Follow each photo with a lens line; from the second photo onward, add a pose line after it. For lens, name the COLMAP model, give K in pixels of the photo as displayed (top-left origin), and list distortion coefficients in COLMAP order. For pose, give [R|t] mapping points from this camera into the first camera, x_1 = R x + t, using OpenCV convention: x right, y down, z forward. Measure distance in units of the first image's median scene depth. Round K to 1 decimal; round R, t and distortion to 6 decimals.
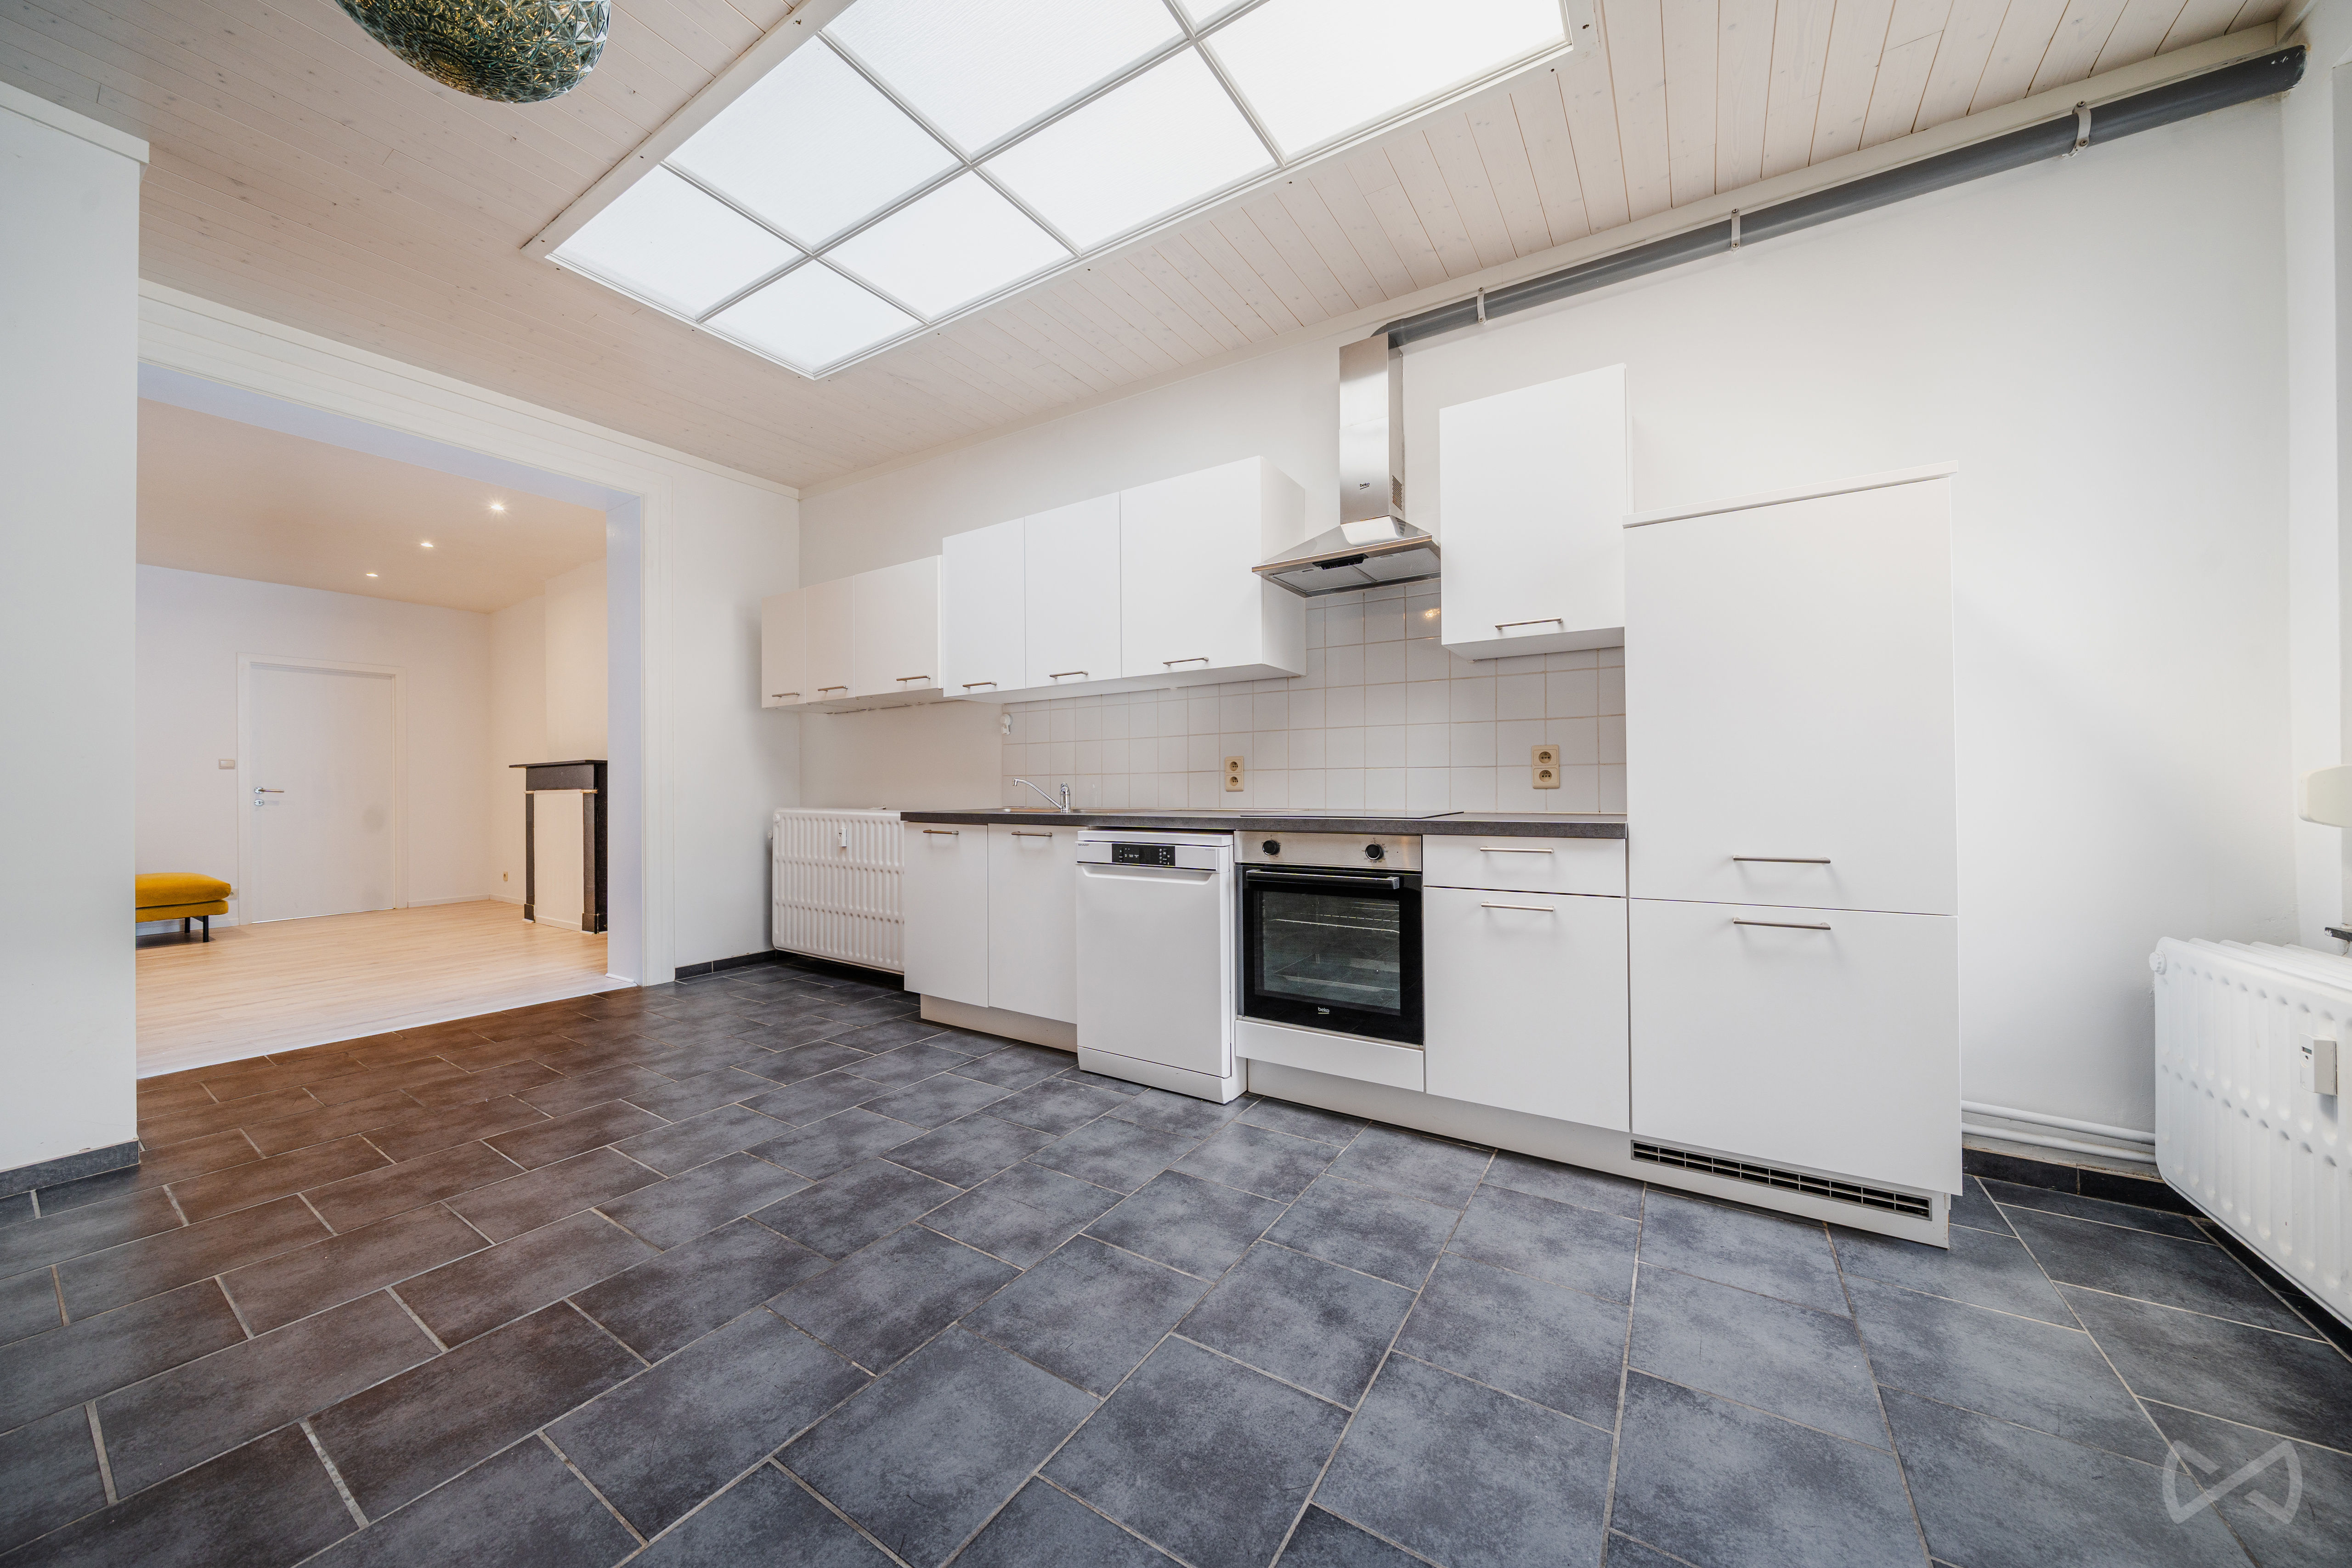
lens RADIAL K [[794.2, 0, 1195.8], [0, 794.2, 779.9], [0, 0, 1]] dist [-0.001920, 0.000586]
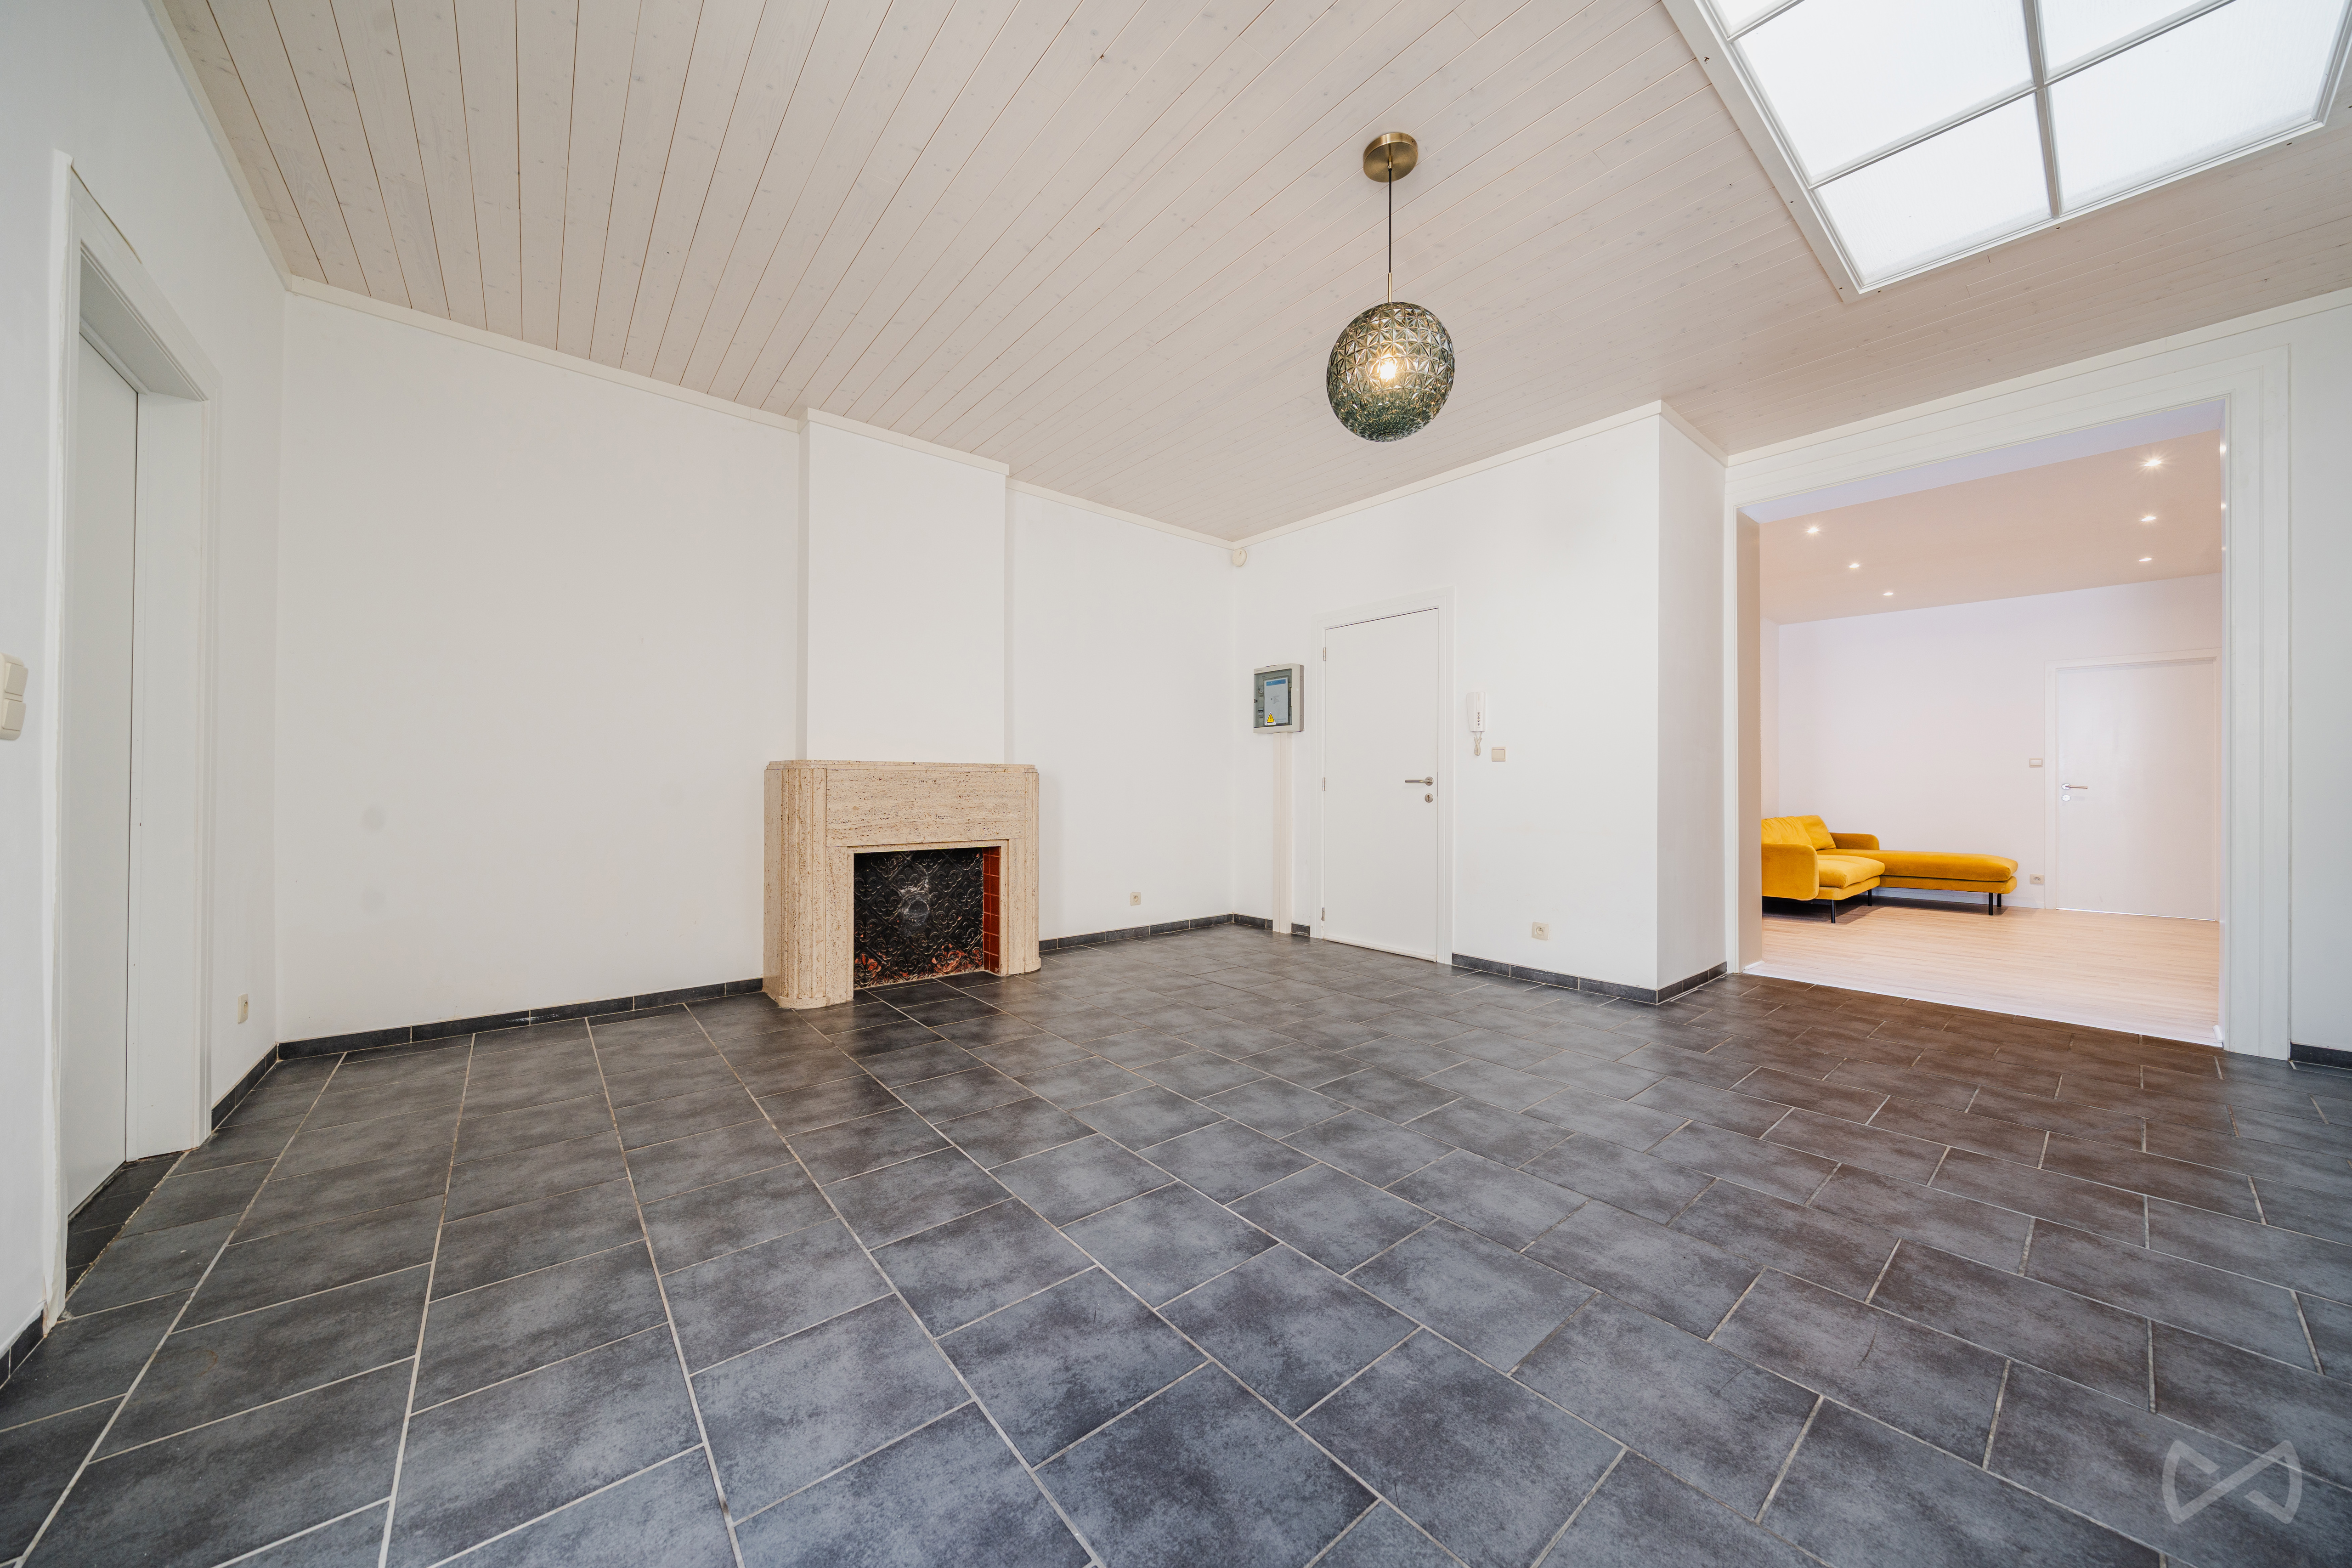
lens RADIAL K [[794.2, 0, 1185.8], [0, 794.2, 784.2], [0, 0, 1]] dist [-0.001920, 0.000586]
pose [[-0.302332, 0.002254, -0.953200, 0.648464], [0.008816, 0.999961, -0.000432, 0.000977], [0.953162, -0.008534, -0.302340, 0.593974]]
